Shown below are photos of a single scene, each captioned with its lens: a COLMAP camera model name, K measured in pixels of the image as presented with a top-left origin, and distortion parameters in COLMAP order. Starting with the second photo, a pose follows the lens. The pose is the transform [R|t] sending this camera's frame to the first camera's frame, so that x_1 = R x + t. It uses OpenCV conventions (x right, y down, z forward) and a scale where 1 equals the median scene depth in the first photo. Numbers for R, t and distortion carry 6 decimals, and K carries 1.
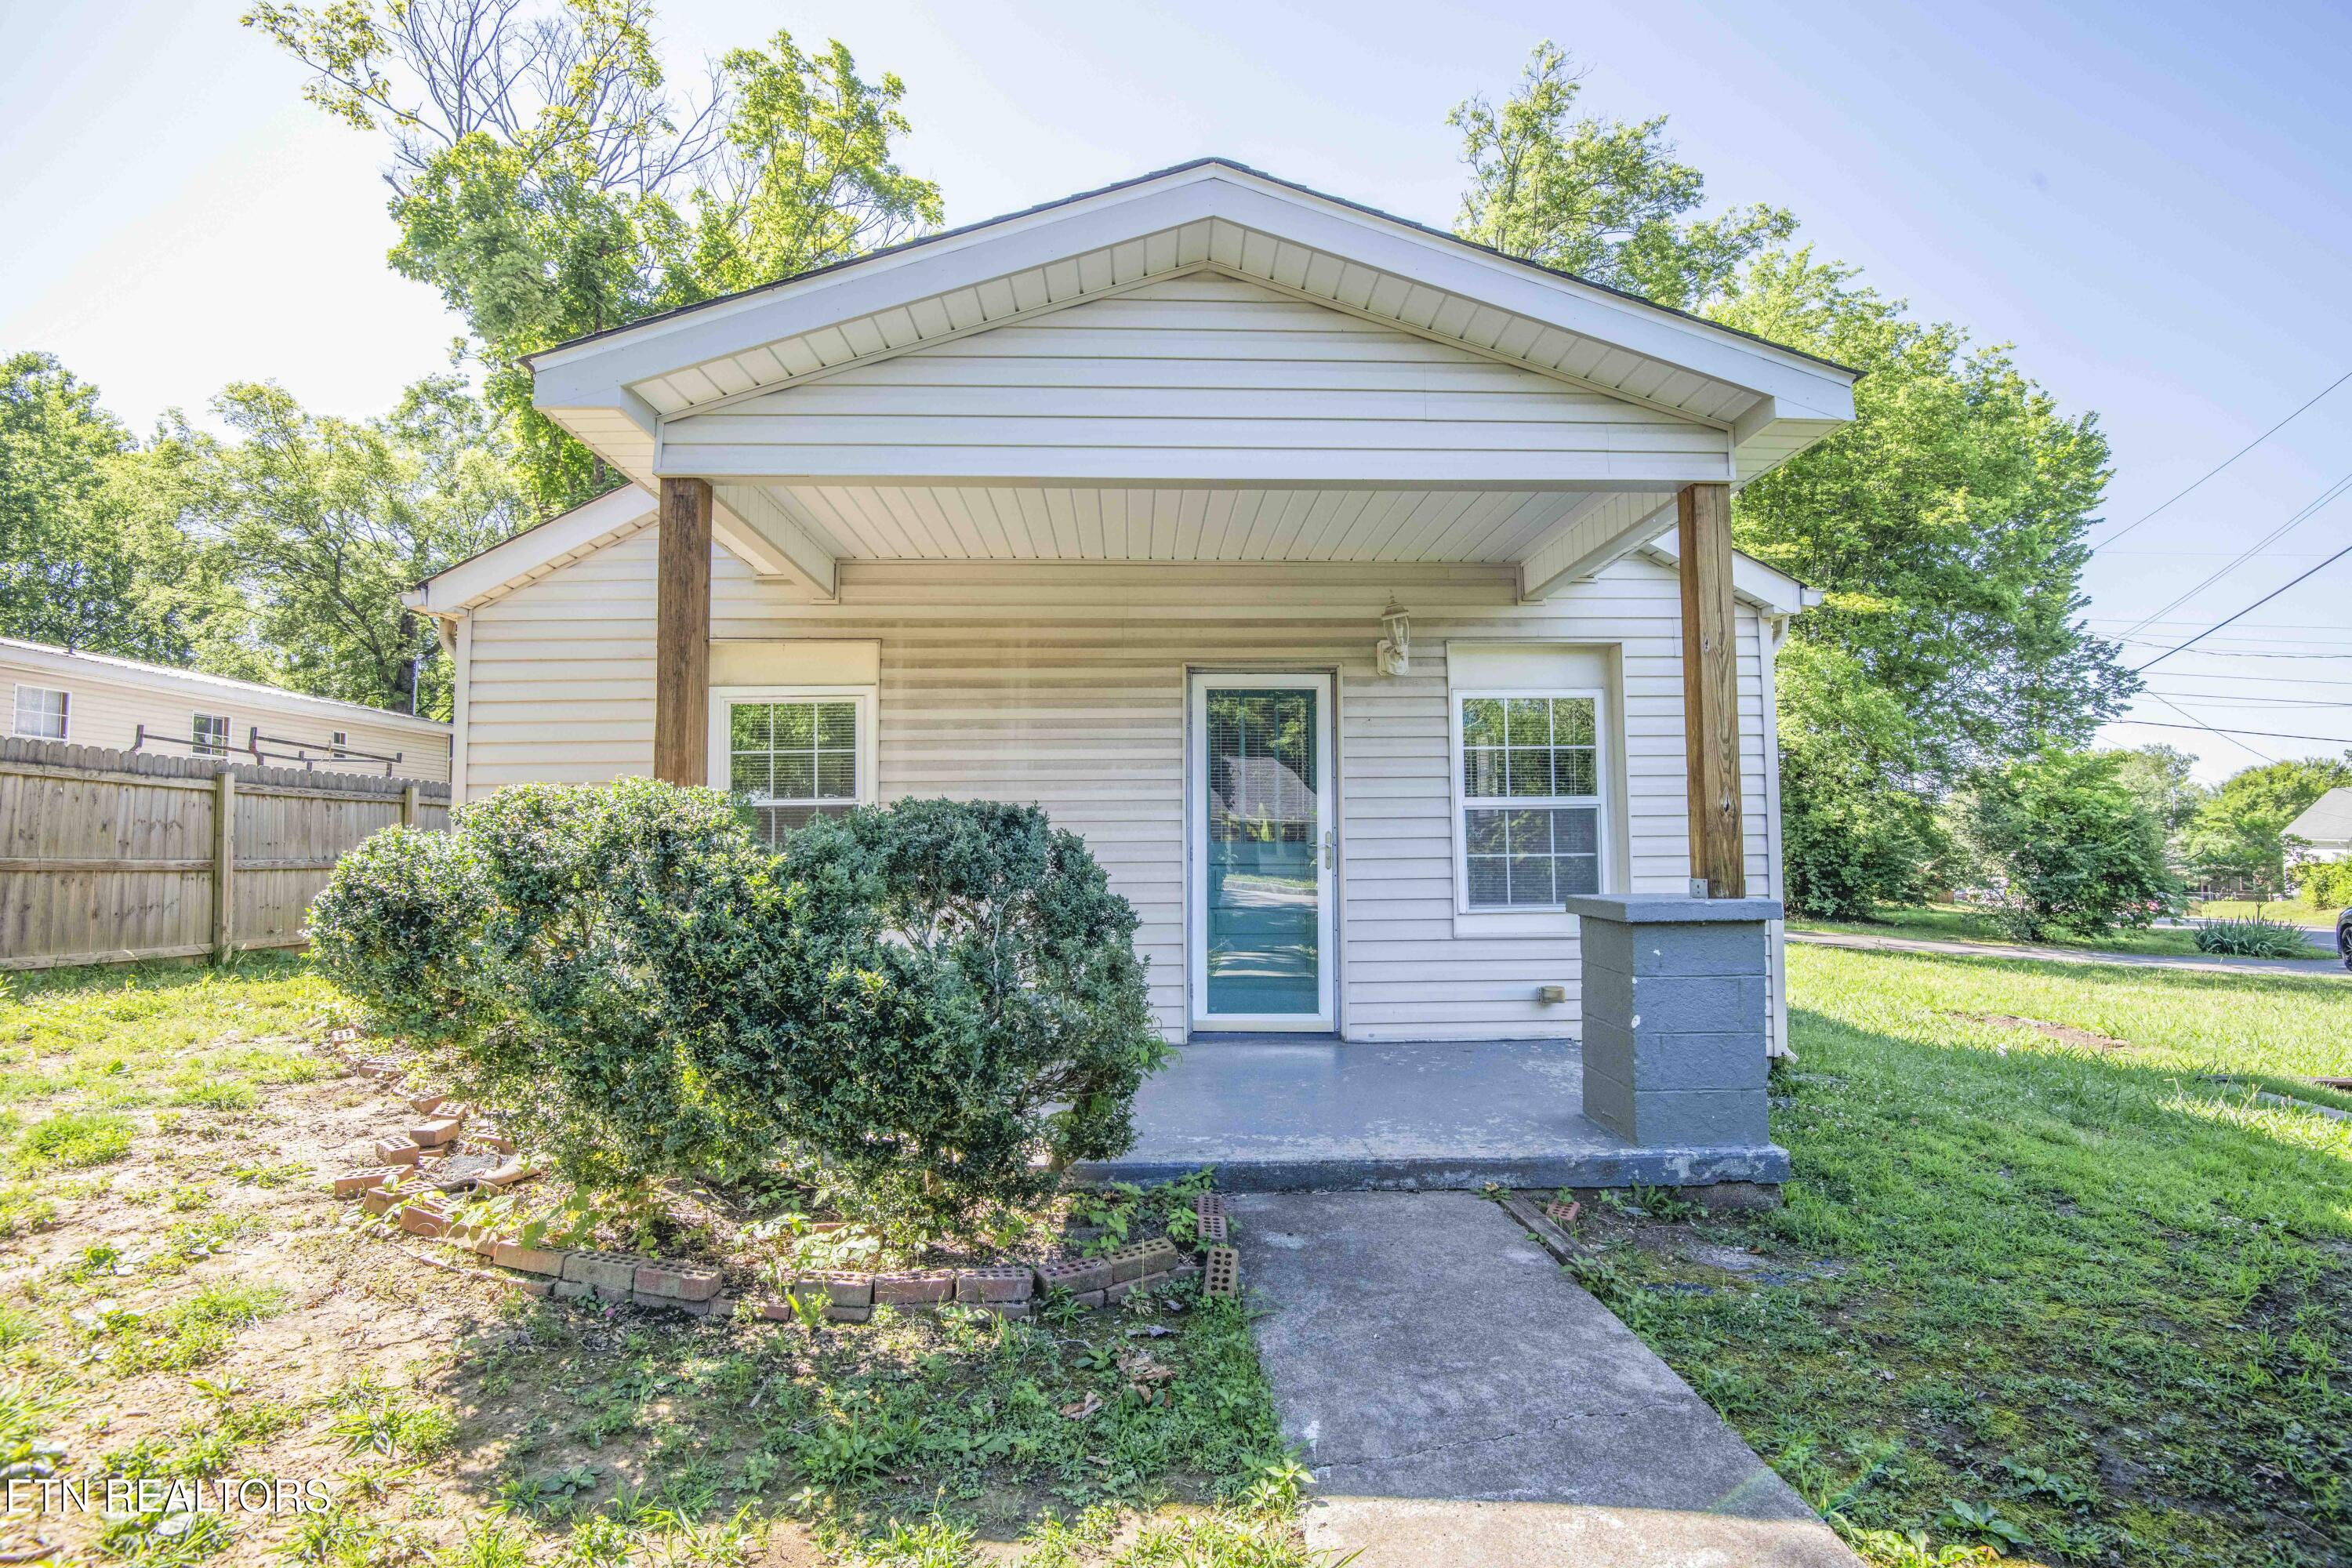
lens RADIAL K [[1089.9, 0, 1173.2], [0, 1089.9, 786.1], [0, 0, 1]] dist [-0.019087, -0.002872]
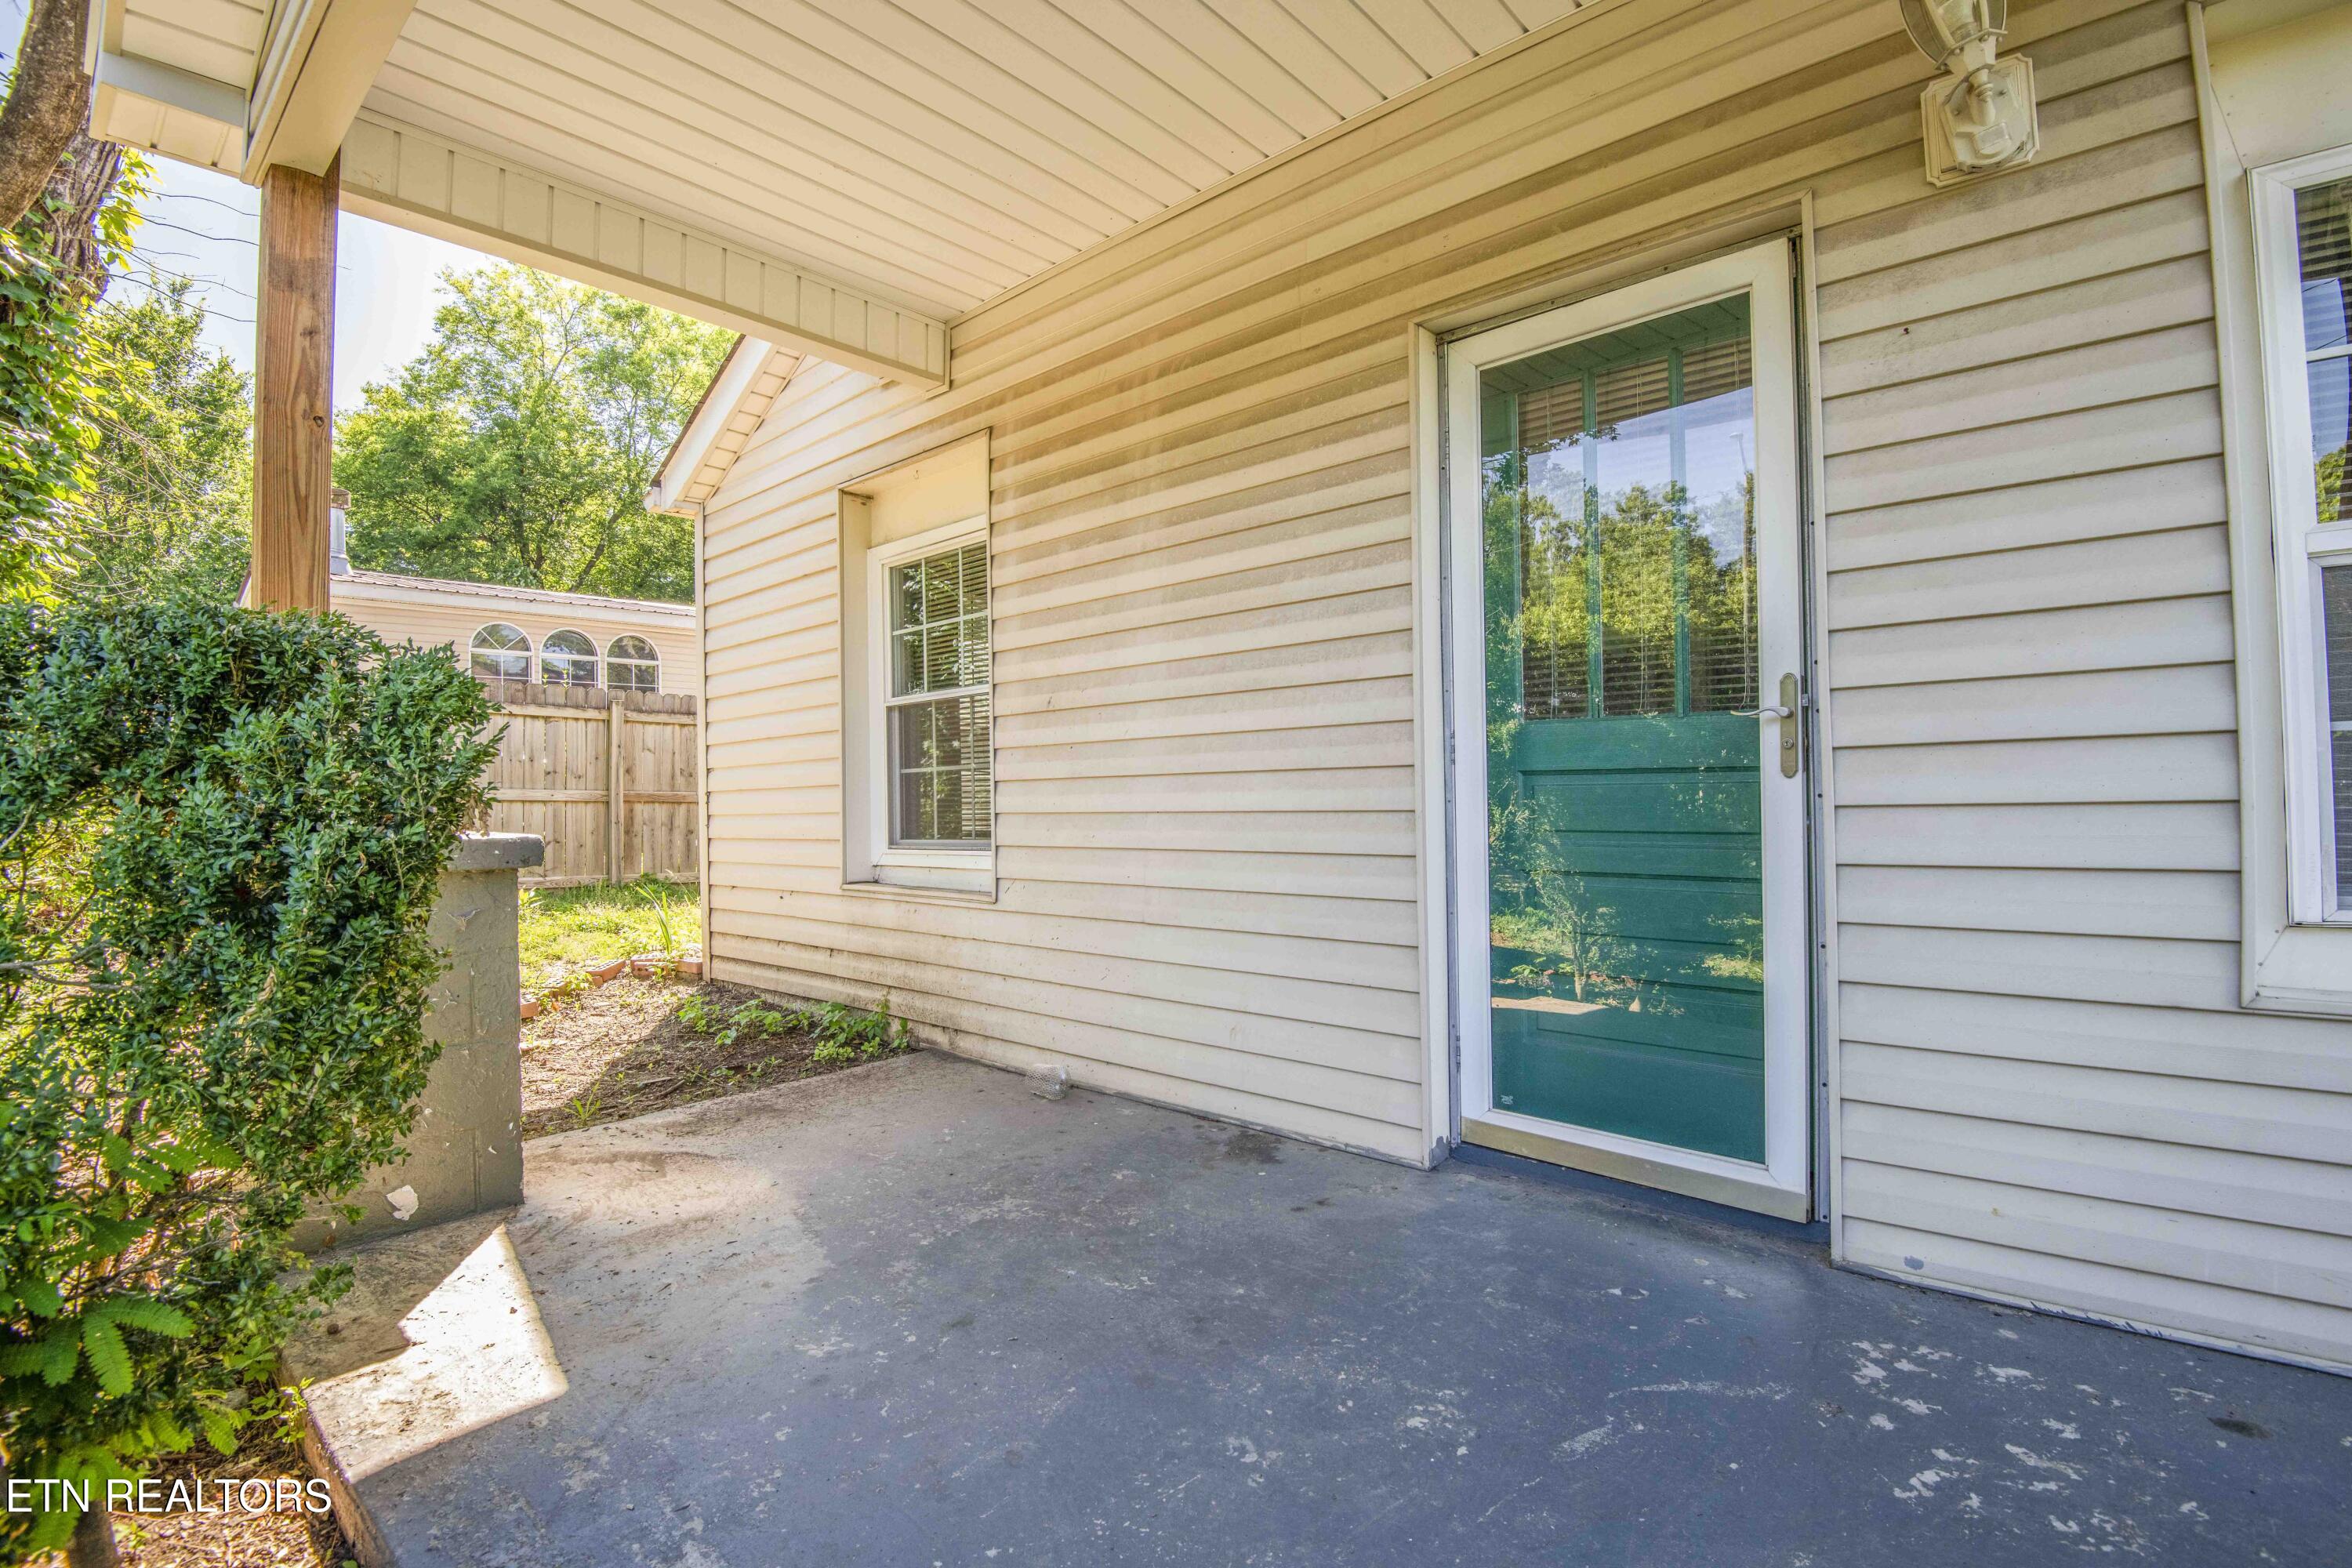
lens RADIAL K [[1089.9, 0, 1176.8], [0, 1089.9, 792.9], [0, 0, 1]] dist [-0.019087, -0.002872]
pose [[0.720740, -0.005521, -0.693184, 0.248575], [0.040802, 0.998572, 0.034471, 0.060857], [0.692004, -0.053128, 0.719936, 0.604409]]
